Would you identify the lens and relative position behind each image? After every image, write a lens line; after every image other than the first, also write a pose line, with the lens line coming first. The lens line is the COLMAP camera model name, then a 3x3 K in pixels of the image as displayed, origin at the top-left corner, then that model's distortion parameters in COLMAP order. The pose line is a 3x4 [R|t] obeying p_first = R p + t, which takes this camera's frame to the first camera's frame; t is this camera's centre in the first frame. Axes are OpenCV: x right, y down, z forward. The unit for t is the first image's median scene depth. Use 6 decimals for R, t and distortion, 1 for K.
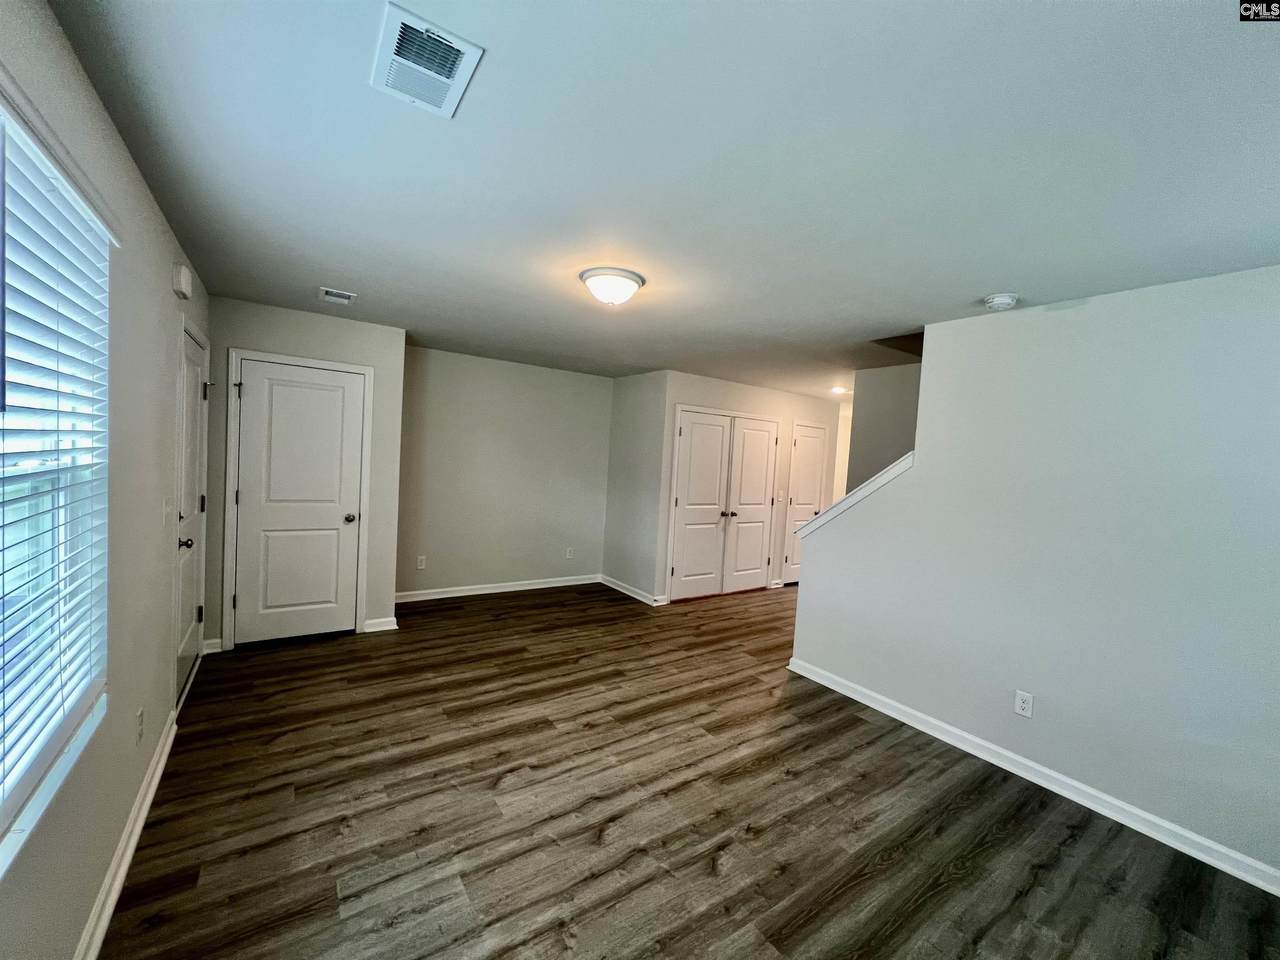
lens RADIAL K [[513.5, 0, 636.9], [0, 513.5, 479.8], [0, 0, 1]] dist [-0.000283, 0.000172]
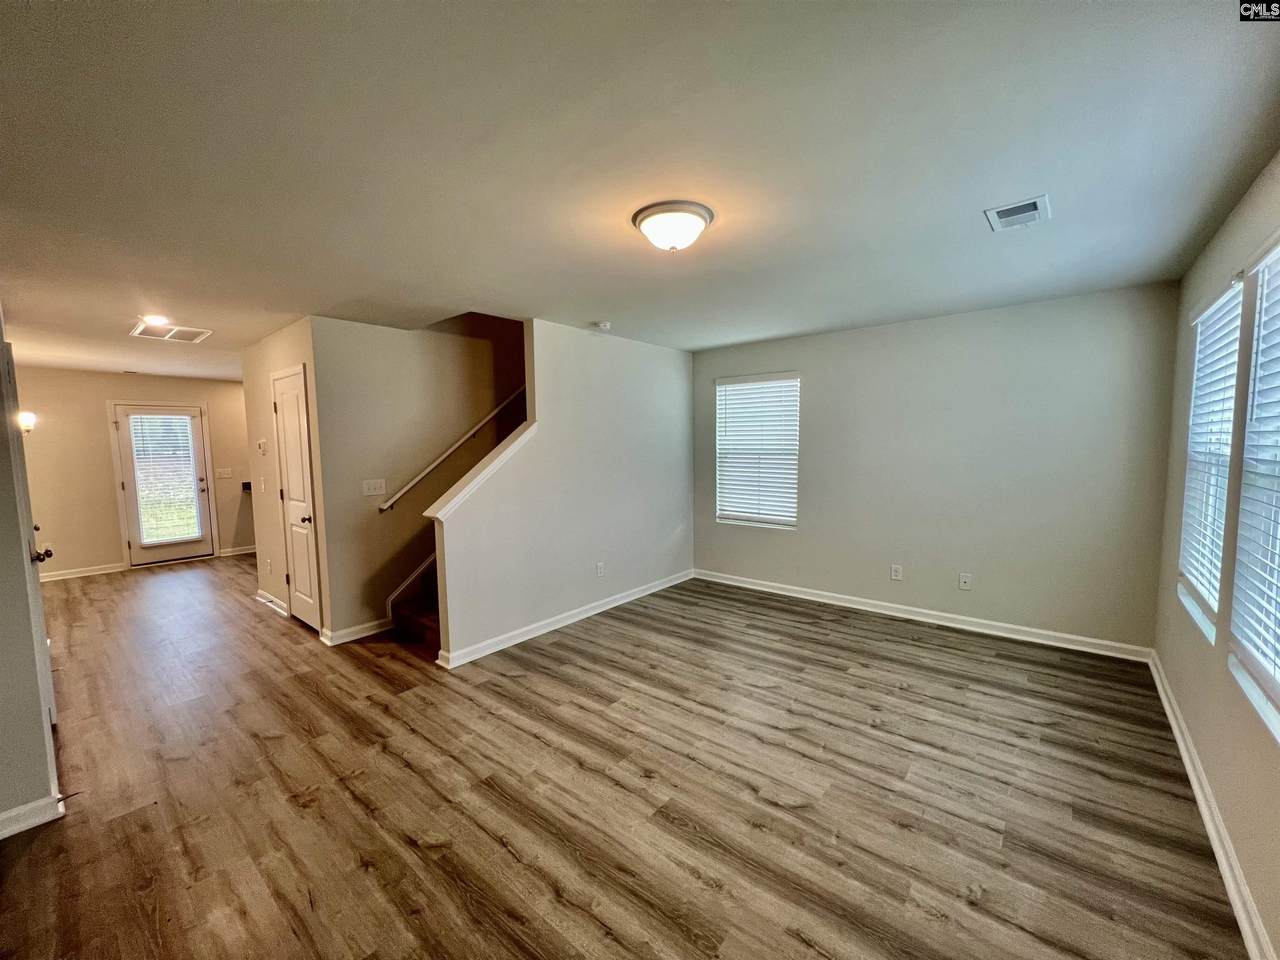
lens RADIAL K [[513.5, 0, 637.1], [0, 513.5, 481.5], [0, 0, 1]] dist [-0.000283, 0.000172]
pose [[-0.267237, -0.134010, 0.954267, -0.925494], [0.041248, 0.987784, 0.150268, -0.112371], [-0.962748, 0.079519, -0.258445, 1.384825]]
